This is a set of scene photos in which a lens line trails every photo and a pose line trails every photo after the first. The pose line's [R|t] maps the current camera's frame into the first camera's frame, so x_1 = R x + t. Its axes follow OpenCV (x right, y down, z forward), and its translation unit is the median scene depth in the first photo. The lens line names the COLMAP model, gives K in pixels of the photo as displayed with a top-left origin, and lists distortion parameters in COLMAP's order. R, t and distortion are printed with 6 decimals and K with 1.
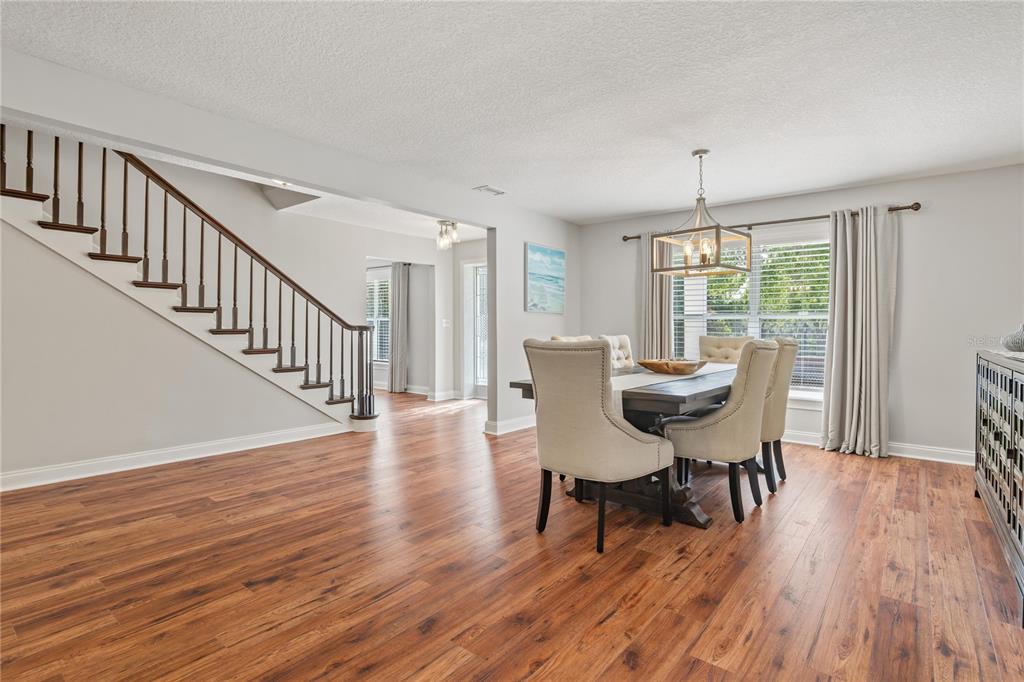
lens RADIAL K [[506.4, 0, 511.3], [0, 506.4, 321.8], [0, 0, 1]] dist [-0.001169, -0.000403]
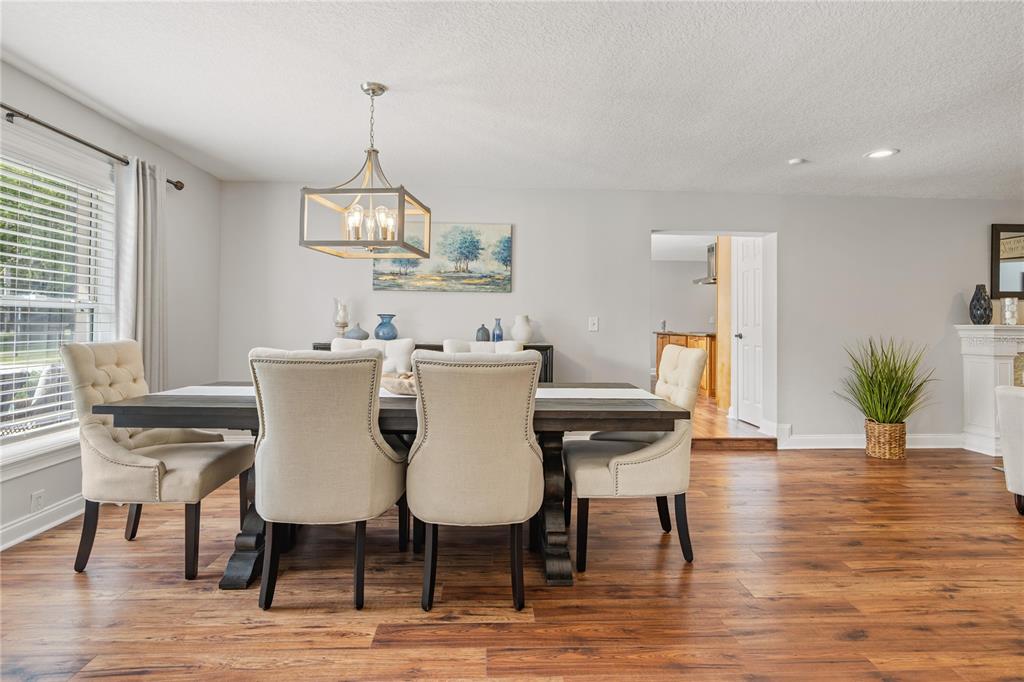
lens RADIAL K [[540.5, 0, 515.8], [0, 540.5, 315.6], [0, 0, 1]] dist [0.000871, -0.000428]
pose [[-0.668981, -0.004288, 0.743267, -0.397113], [-0.025665, 0.999520, -0.017333, -0.000673], [-0.742837, -0.030671, -0.668770, 1.655394]]
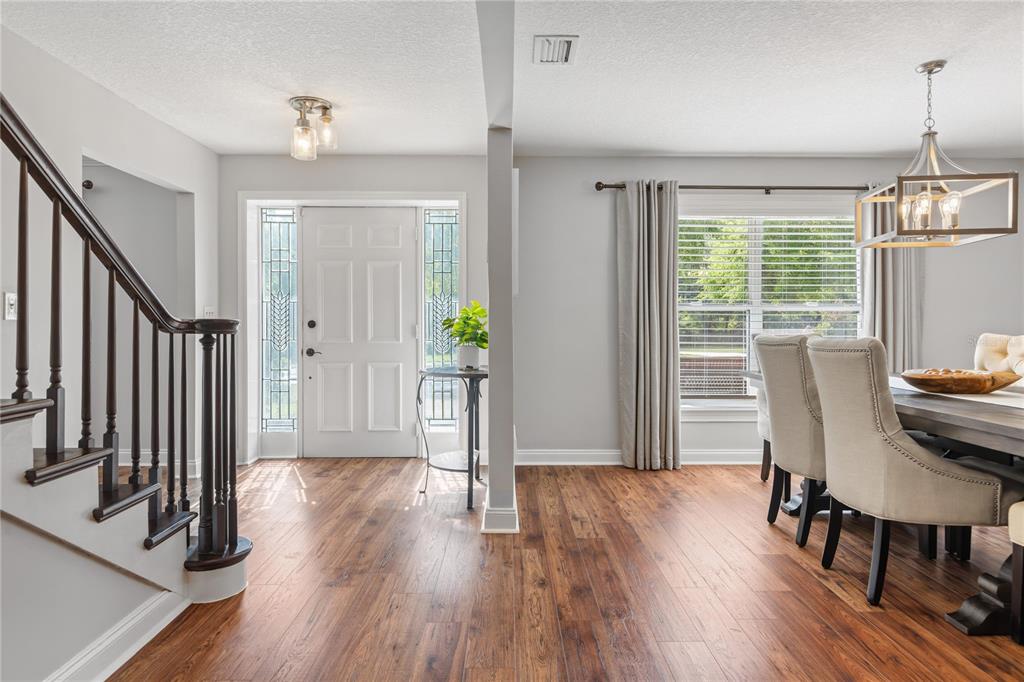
lens RADIAL K [[642.8, 0, 516.8], [0, 642.8, 322.1], [0, 0, 1]] dist [0.003463, 0.000545]
pose [[0.767529, -0.001932, 0.641011, -0.740991], [-0.002059, 0.999983, 0.005479, 0.011295], [-0.641010, -0.005525, 0.767512, 0.833309]]
